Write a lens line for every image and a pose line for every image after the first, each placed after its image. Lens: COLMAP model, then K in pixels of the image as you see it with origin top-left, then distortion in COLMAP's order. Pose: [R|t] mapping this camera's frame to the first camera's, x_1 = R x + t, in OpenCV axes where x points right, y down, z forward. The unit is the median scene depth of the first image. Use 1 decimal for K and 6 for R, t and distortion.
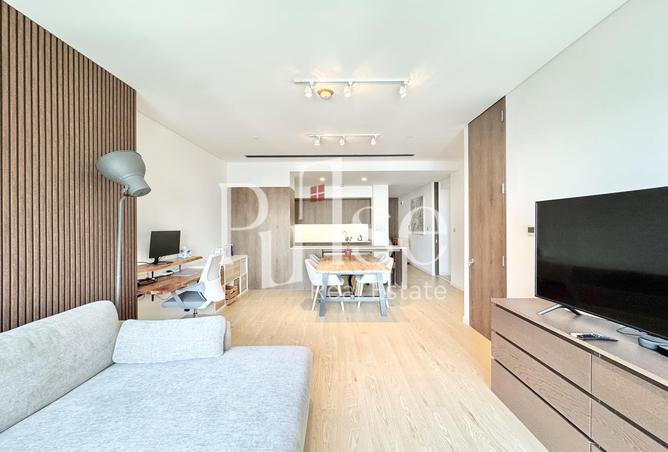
lens RADIAL K [[269.6, 0, 334.0], [0, 269.6, 226.0], [0, 0, 1]] dist [-0.000393, 0.000021]
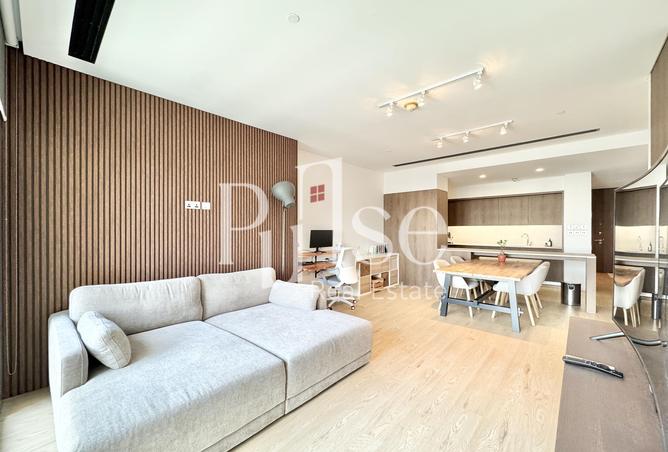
lens RADIAL K [[271.3, 0, 333.4], [0, 271.3, 230.3], [0, 0, 1]] dist [-0.001478, -0.000062]
pose [[0.743625, 0.008553, -0.668542, 0.358070], [-0.004177, 0.999958, 0.008146, 0.007434], [0.668584, -0.003265, 0.743630, -0.030279]]
